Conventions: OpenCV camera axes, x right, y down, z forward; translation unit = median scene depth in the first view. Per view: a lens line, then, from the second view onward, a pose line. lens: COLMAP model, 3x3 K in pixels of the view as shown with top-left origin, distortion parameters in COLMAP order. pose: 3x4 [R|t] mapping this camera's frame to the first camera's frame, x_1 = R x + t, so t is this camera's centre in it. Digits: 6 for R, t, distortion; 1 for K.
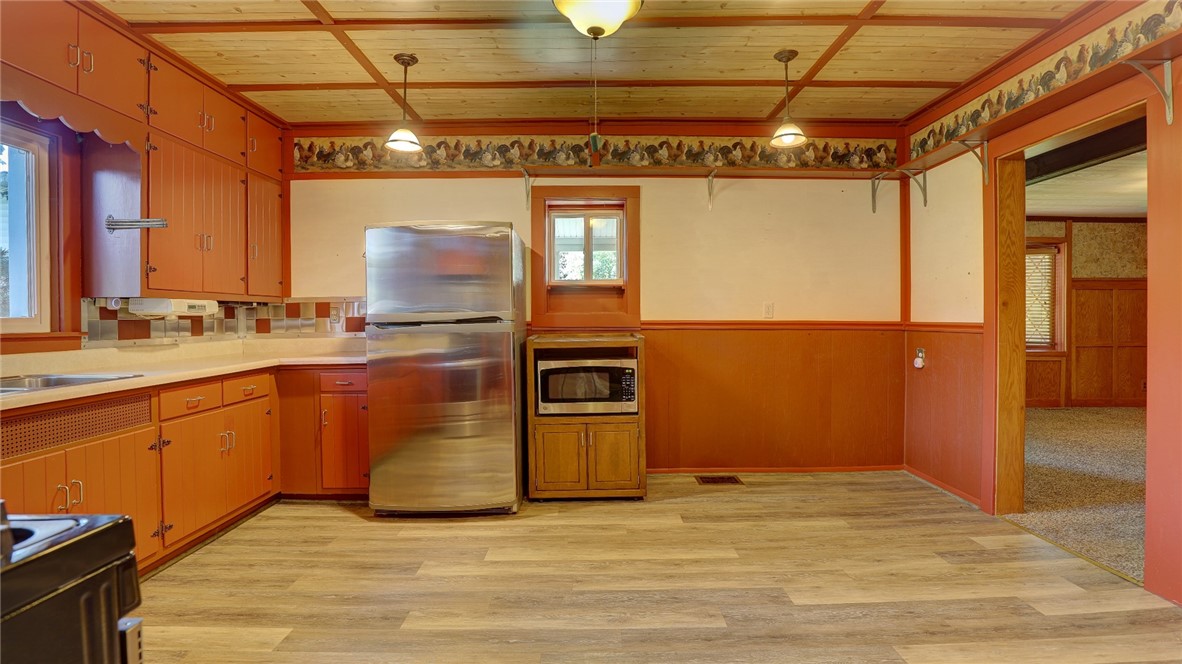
lens RADIAL K [[567.1, 0, 594.8], [0, 567.1, 322.0], [0, 0, 1]] dist [-0.013495, 0.000298]
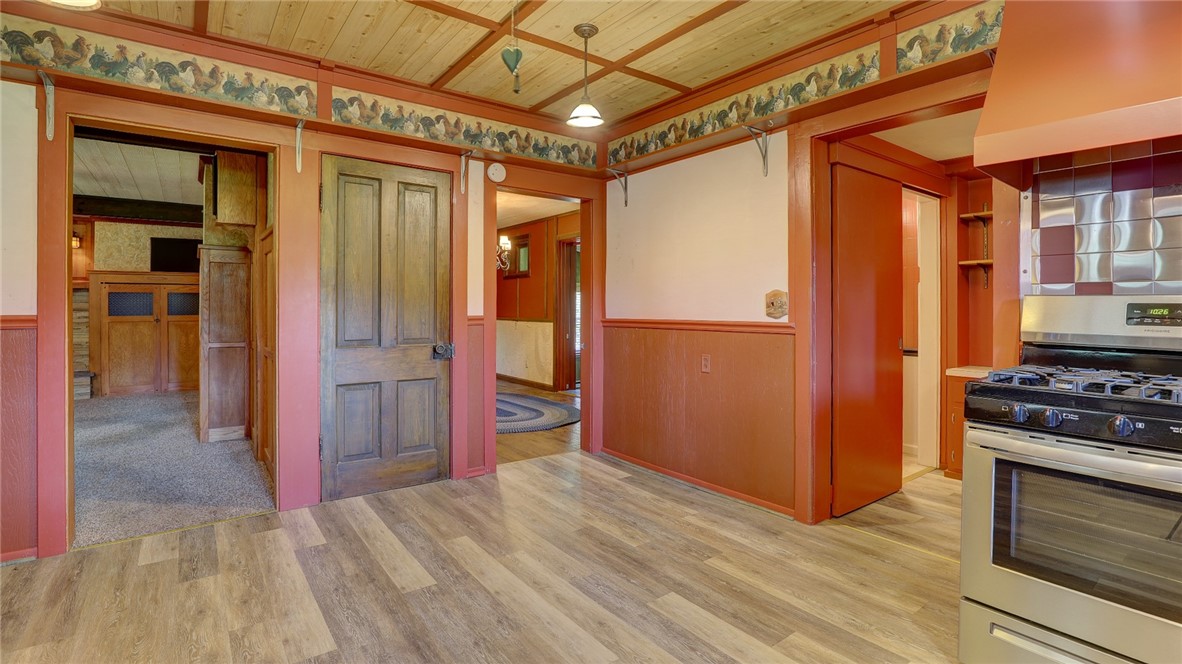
lens RADIAL K [[567.1, 0, 614.9], [0, 567.1, 305.3], [0, 0, 1]] dist [-0.013495, 0.000298]
pose [[-0.610843, 0.002131, 0.791749, -0.482148], [0.008081, 0.999961, 0.003544, -0.011256], [-0.791710, 0.008563, -0.610837, 1.000767]]
